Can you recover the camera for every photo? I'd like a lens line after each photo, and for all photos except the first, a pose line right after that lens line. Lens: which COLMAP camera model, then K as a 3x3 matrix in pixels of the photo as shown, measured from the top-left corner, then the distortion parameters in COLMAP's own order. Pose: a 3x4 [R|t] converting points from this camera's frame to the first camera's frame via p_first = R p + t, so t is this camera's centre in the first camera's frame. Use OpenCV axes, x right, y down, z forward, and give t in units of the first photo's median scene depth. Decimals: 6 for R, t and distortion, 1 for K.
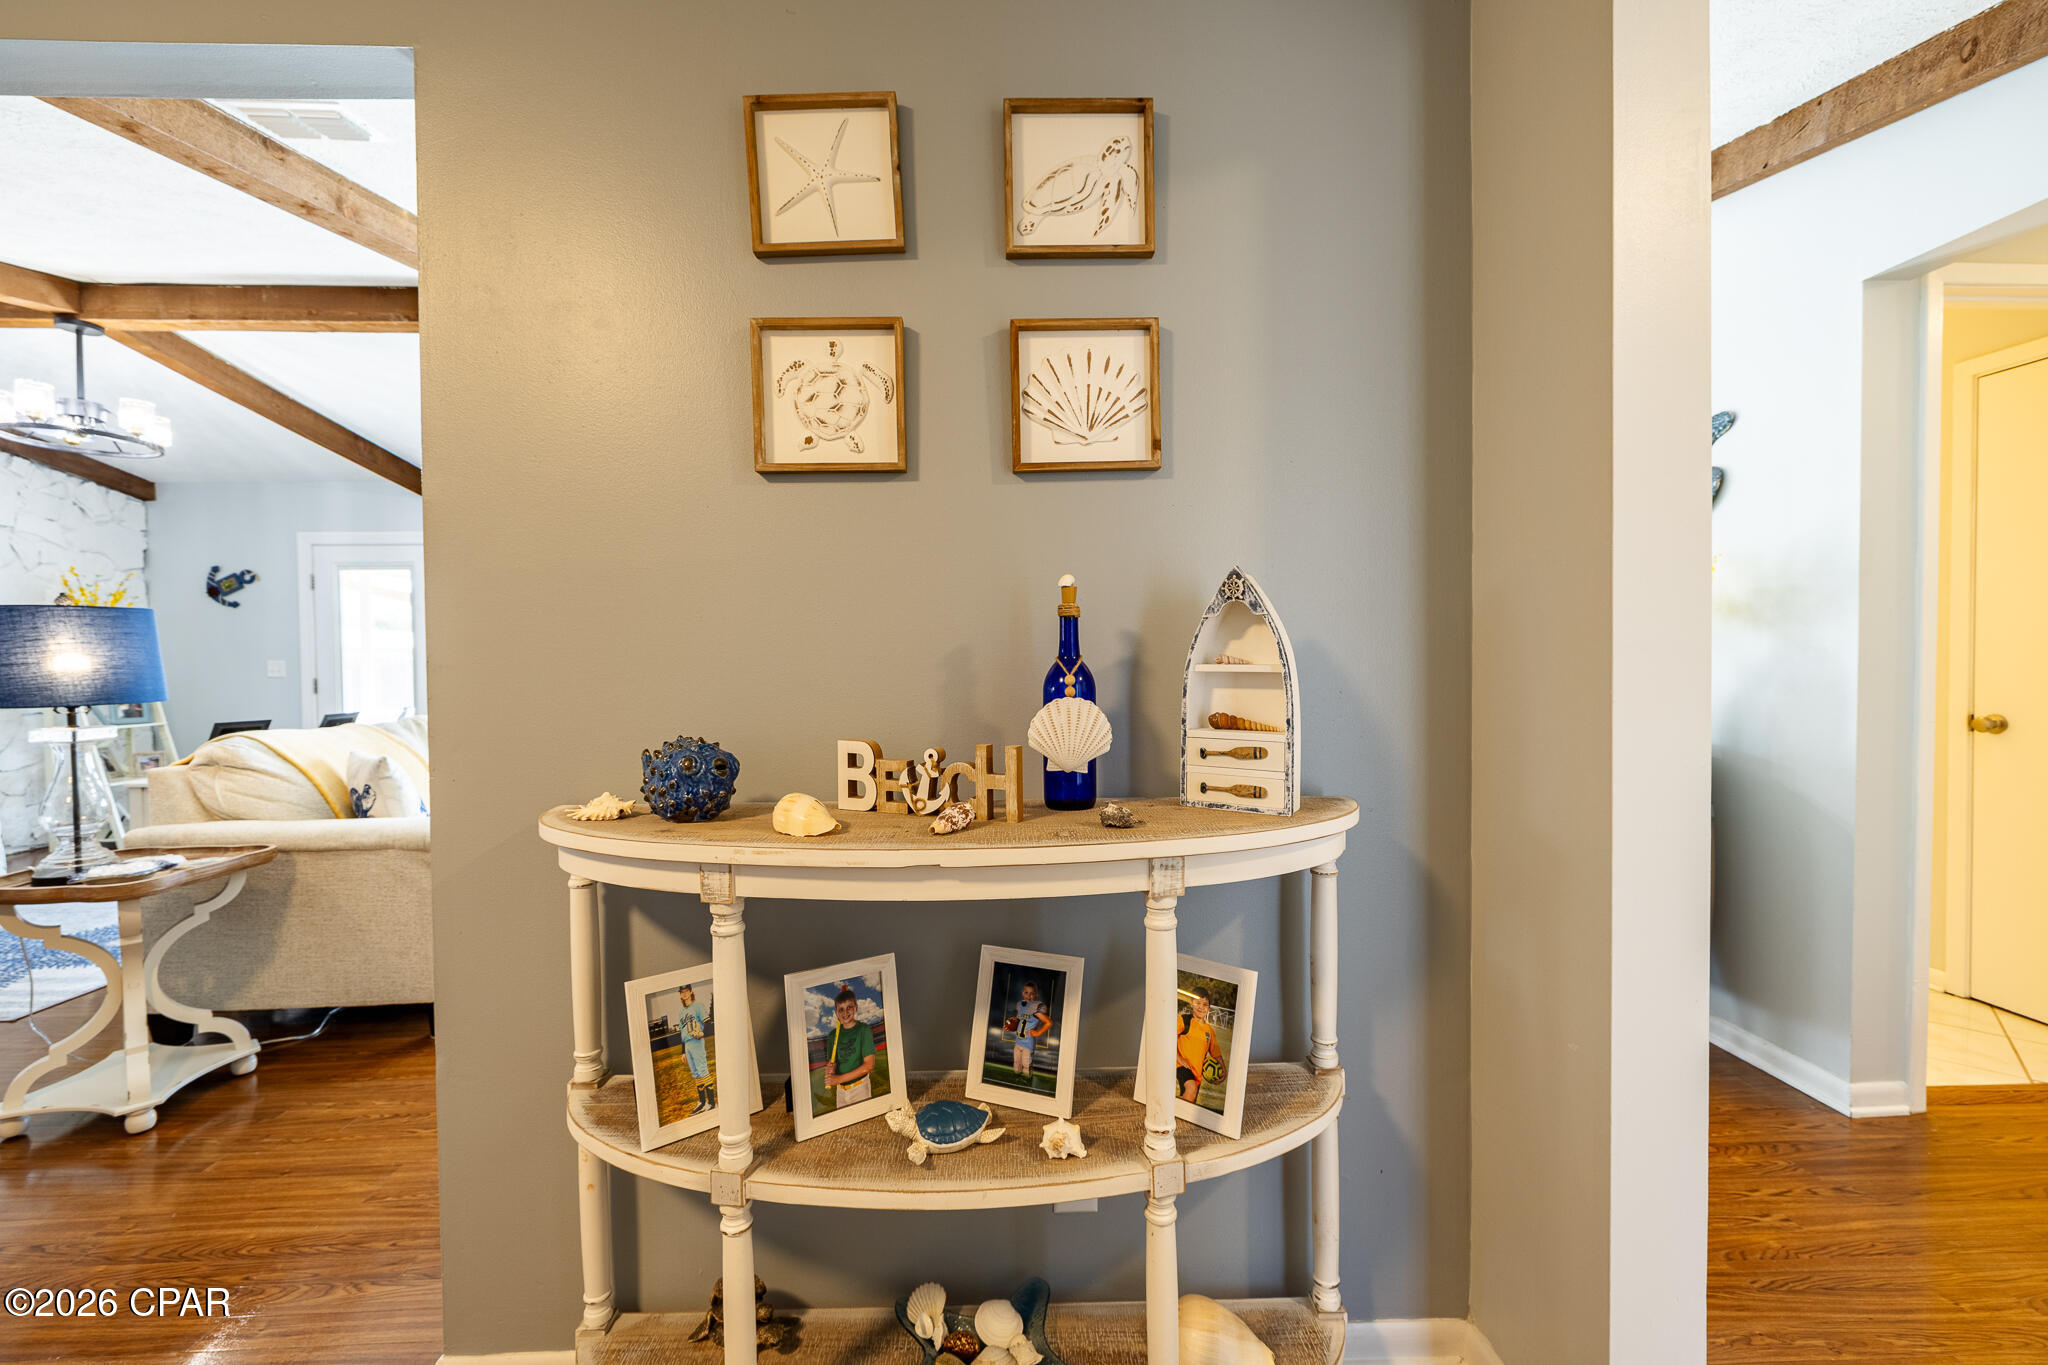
lens RADIAL K [[858.1, 0, 1024.0], [0, 858.1, 682.5], [0, 0, 1]] dist [-0.000316, -0.000145]
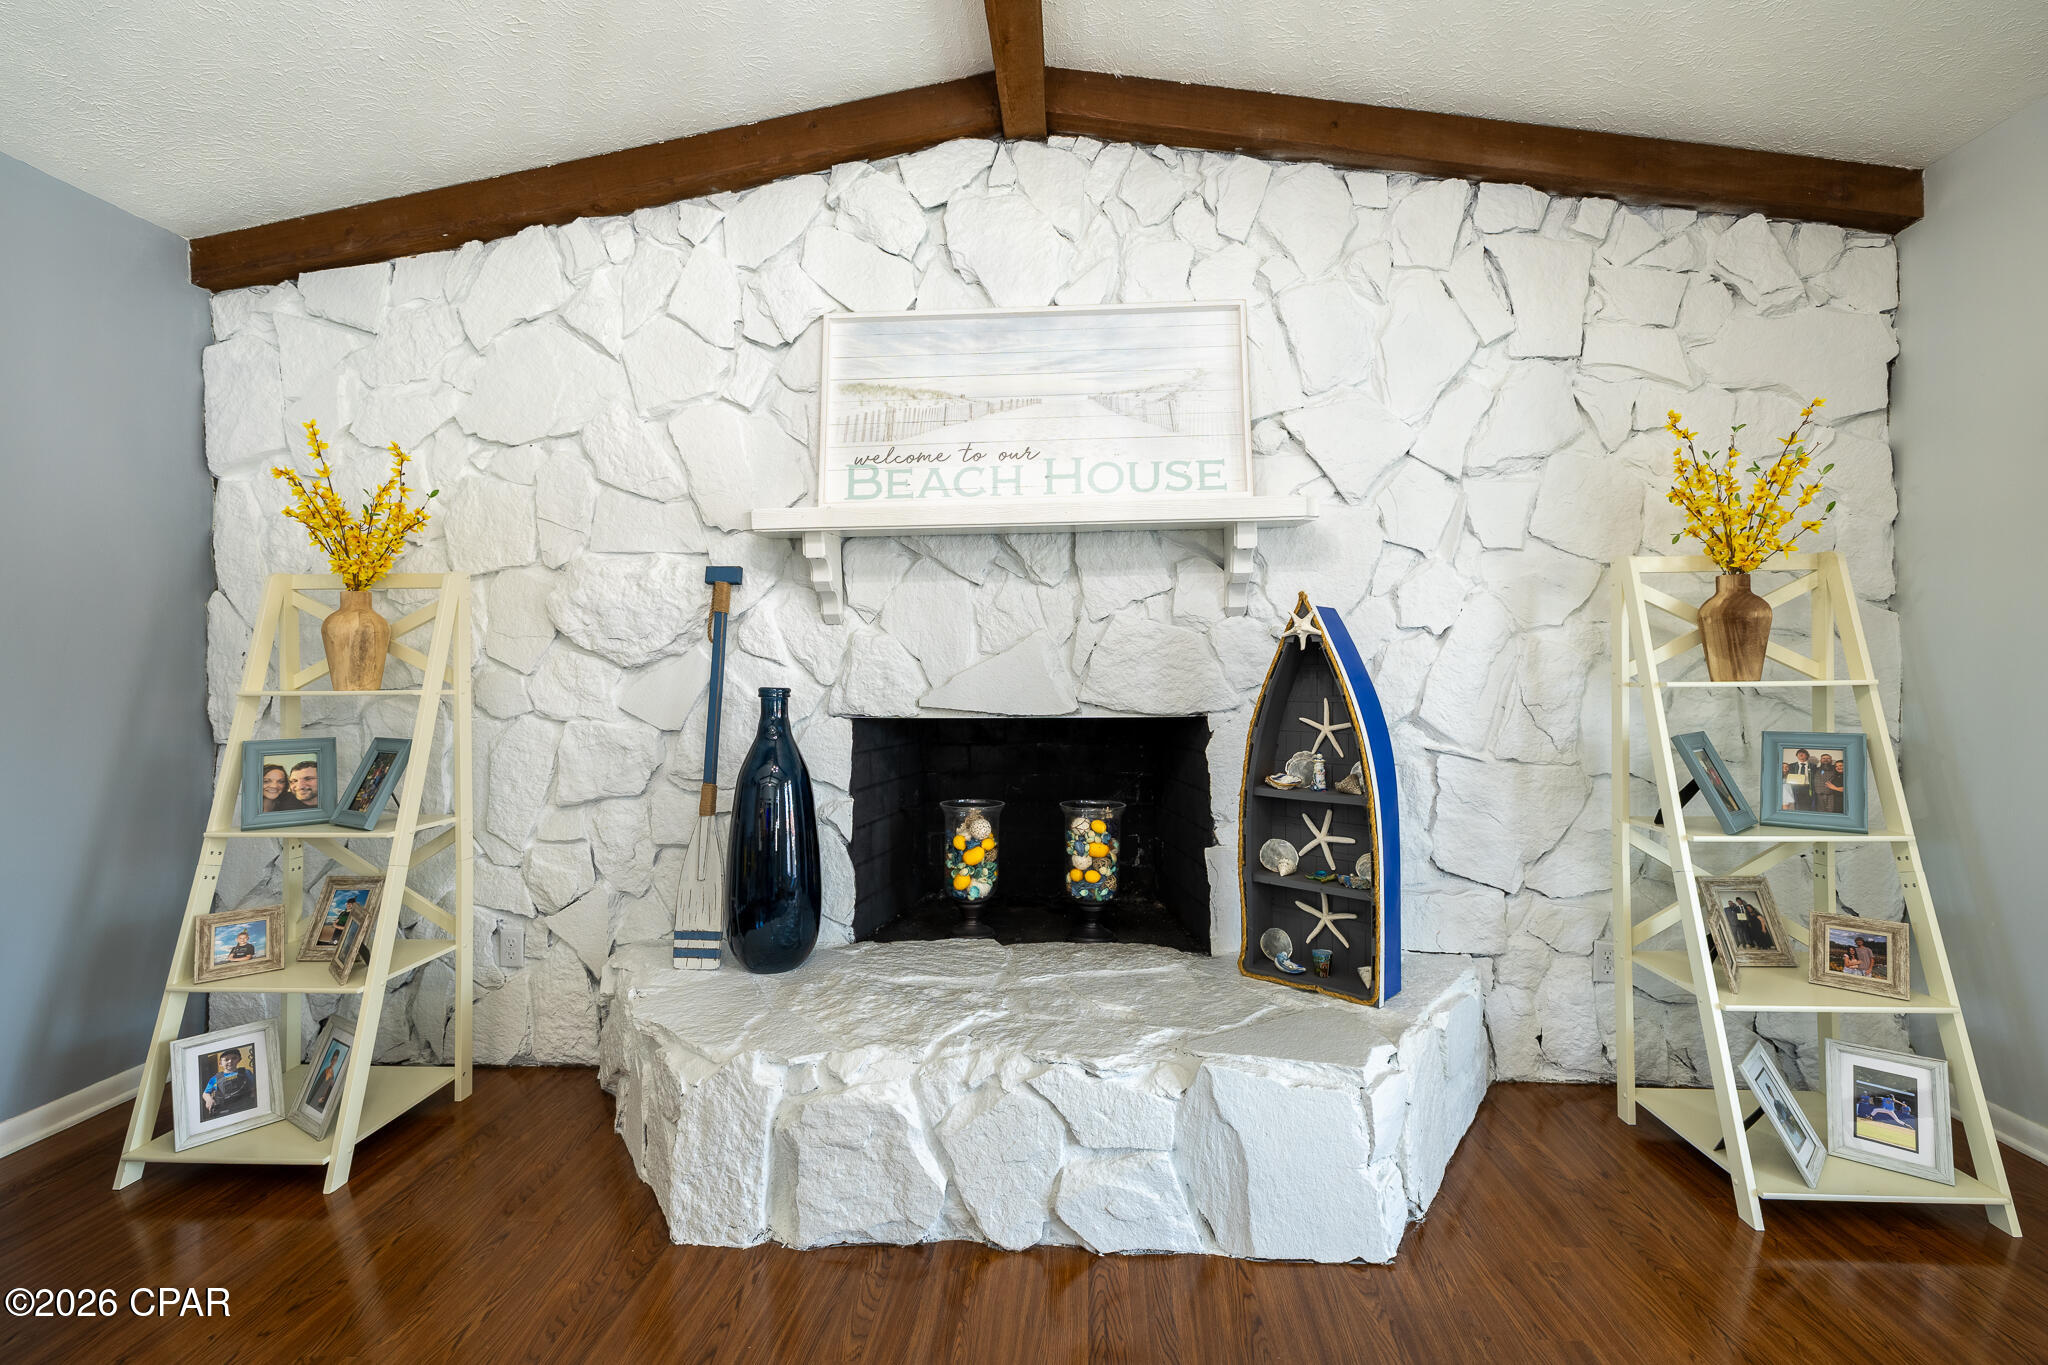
lens RADIAL K [[879.3, 0, 1021.7], [0, 879.3, 674.8], [0, 0, 1]] dist [0.001021, -0.000289]
pose [[-0.098149, 0.006978, -0.995147, -0.594058], [-0.011496, 0.999901, 0.008145, -0.013855], [0.995105, 0.012240, -0.098059, 0.651990]]
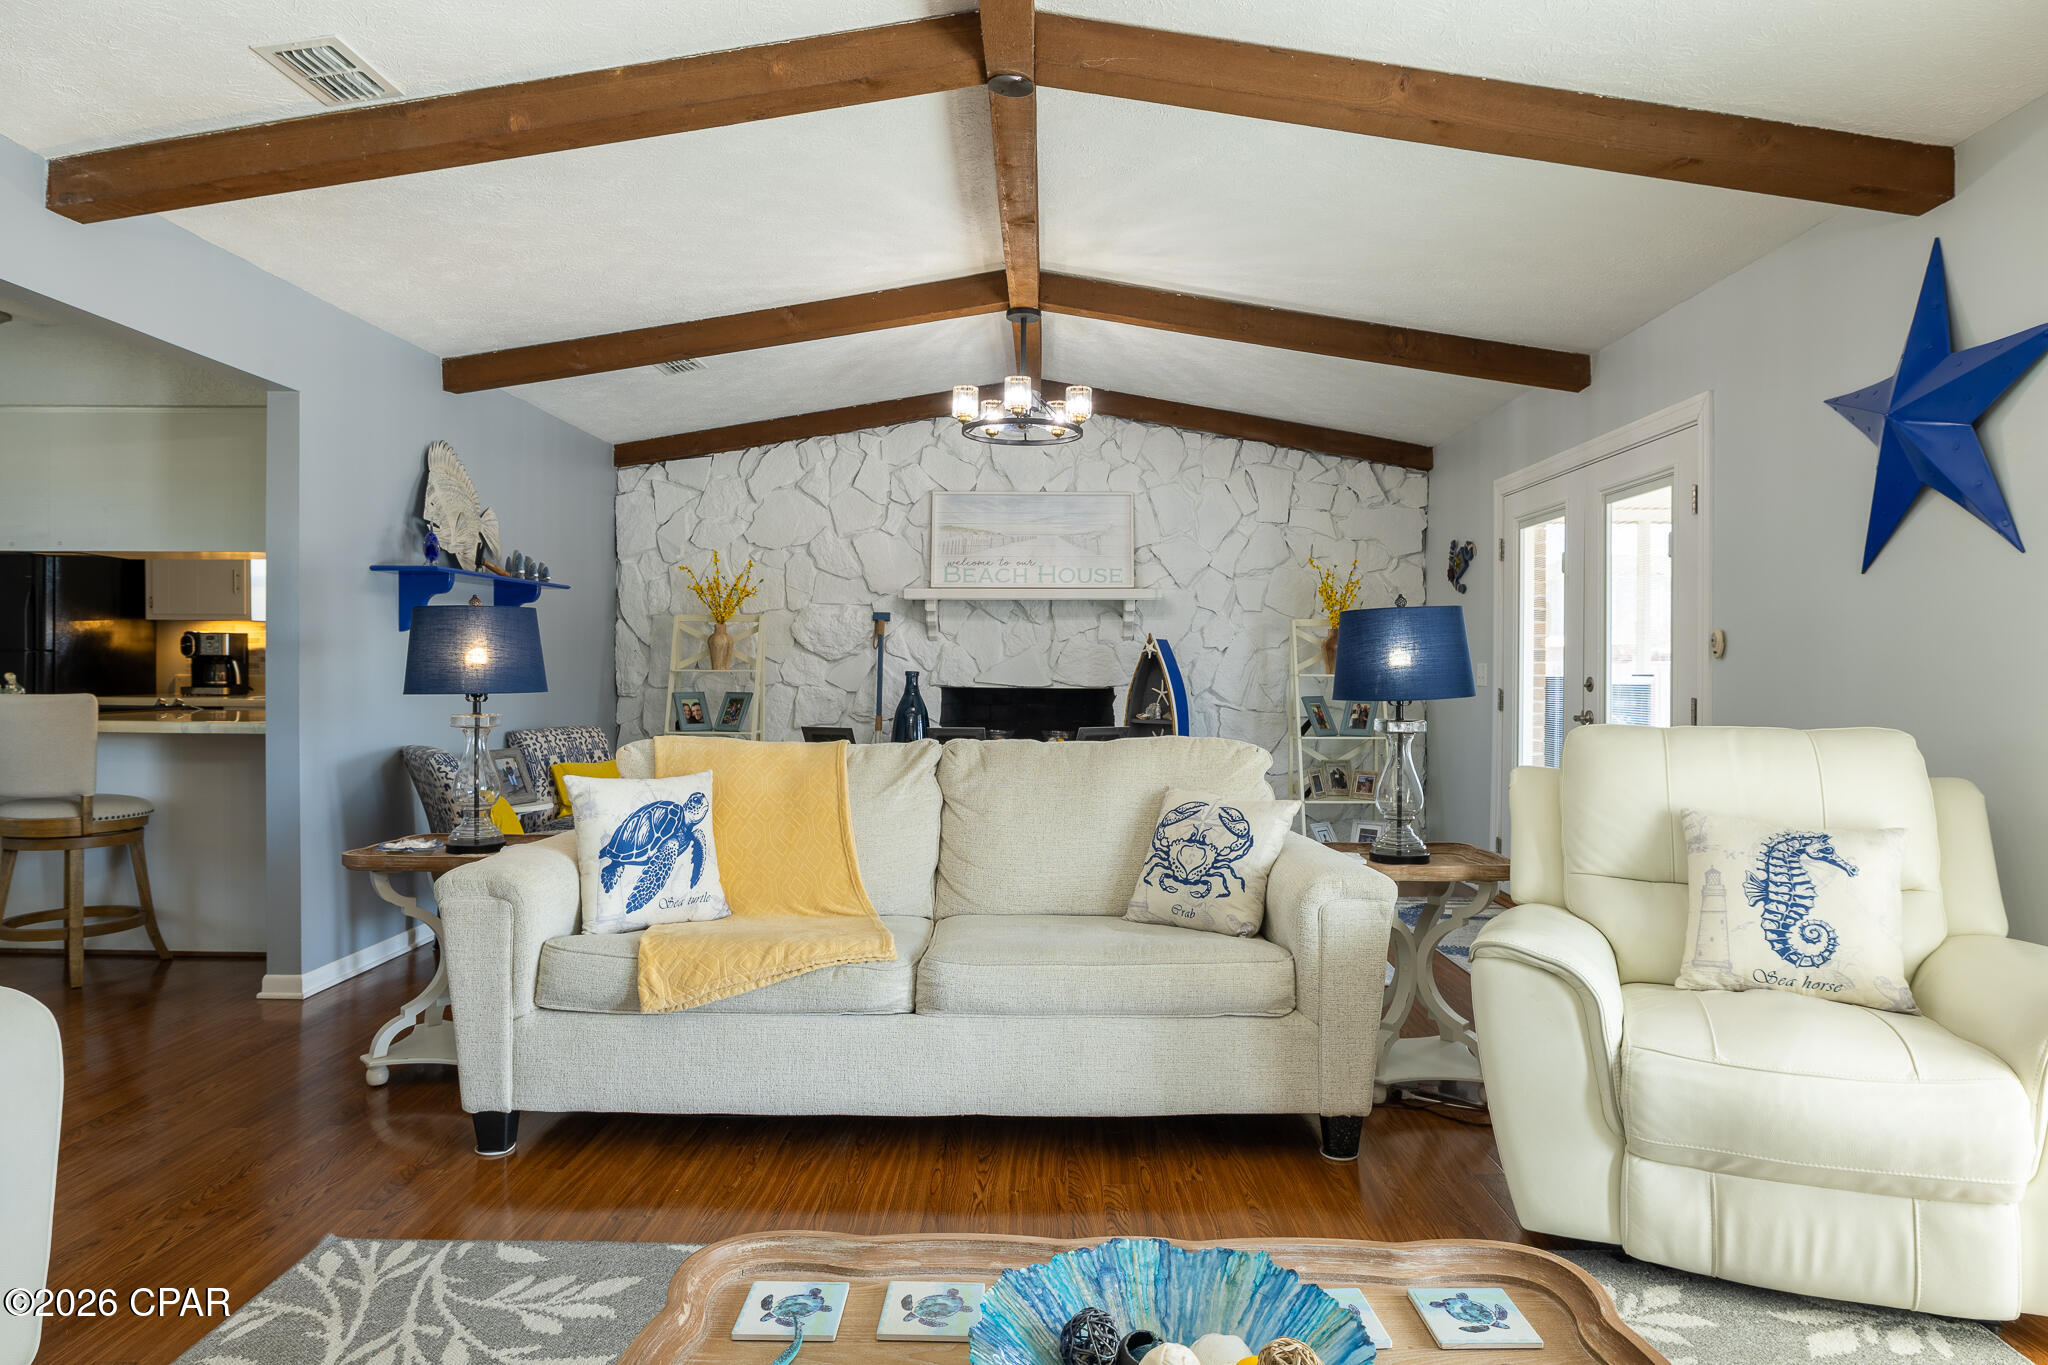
lens RADIAL K [[1170.2, 0, 1024.0], [0, 1170.2, 682.5], [0, 0, 1]] dist [-0.000575, 0.000125]
pose [[-0.043064, 0.022243, -0.998825, 0.133971], [-0.026255, 0.999382, 0.023388, -0.022046], [0.998727, 0.027231, -0.042453, 0.659158]]
